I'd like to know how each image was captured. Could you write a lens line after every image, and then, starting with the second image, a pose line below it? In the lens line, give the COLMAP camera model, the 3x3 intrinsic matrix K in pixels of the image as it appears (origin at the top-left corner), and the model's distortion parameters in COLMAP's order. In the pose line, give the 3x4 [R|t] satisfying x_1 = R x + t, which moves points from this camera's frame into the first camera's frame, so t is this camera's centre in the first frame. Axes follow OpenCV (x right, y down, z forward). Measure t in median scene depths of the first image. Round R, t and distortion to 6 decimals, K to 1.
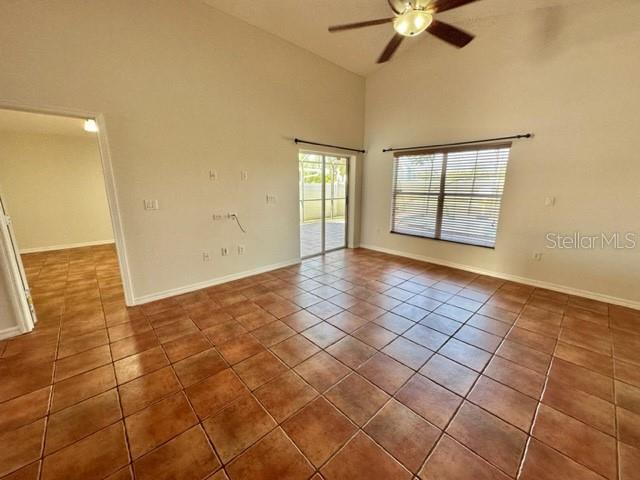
lens RADIAL K [[255.9, 0, 318.9], [0, 255.9, 239.4], [0, 0, 1]] dist [0.000305, 0.000545]
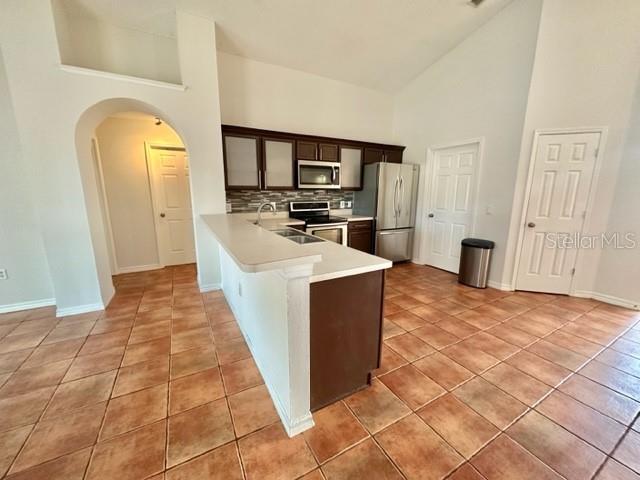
lens RADIAL K [[255.9, 0, 318.9], [0, 255.9, 239.4], [0, 0, 1]] dist [0.000305, 0.000545]
pose [[-0.969870, -0.053054, 0.237774, -0.549260], [0.043980, 0.921835, 0.385079, -0.106022], [-0.239619, 0.383934, -0.891727, 0.529590]]
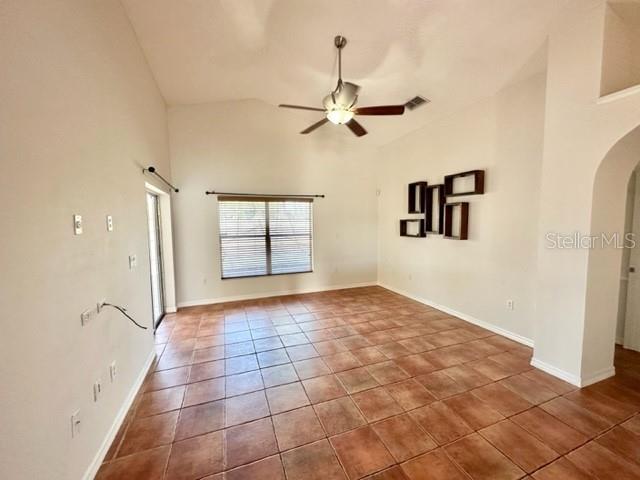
lens RADIAL K [[255.9, 0, 318.9], [0, 255.9, 239.4], [0, 0, 1]] dist [0.000305, 0.000545]
pose [[0.378591, -0.075809, 0.922454, -0.521913], [0.205541, 0.978641, -0.003931, -0.111793], [-0.902453, 0.191091, 0.386086, 0.359811]]
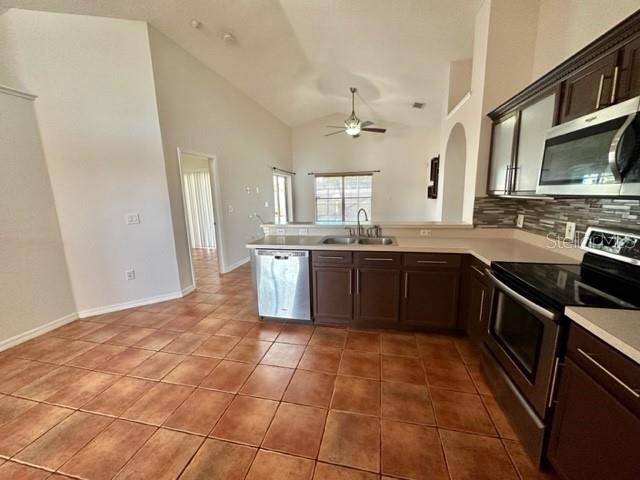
lens RADIAL K [[255.9, 0, 318.9], [0, 255.9, 239.4], [0, 0, 1]] dist [0.000305, 0.000545]
pose [[0.824351, -0.122379, 0.552693, -0.768400], [0.142868, 0.989723, 0.006057, 0.088674], [-0.547754, 0.073969, 0.833363, -0.458269]]
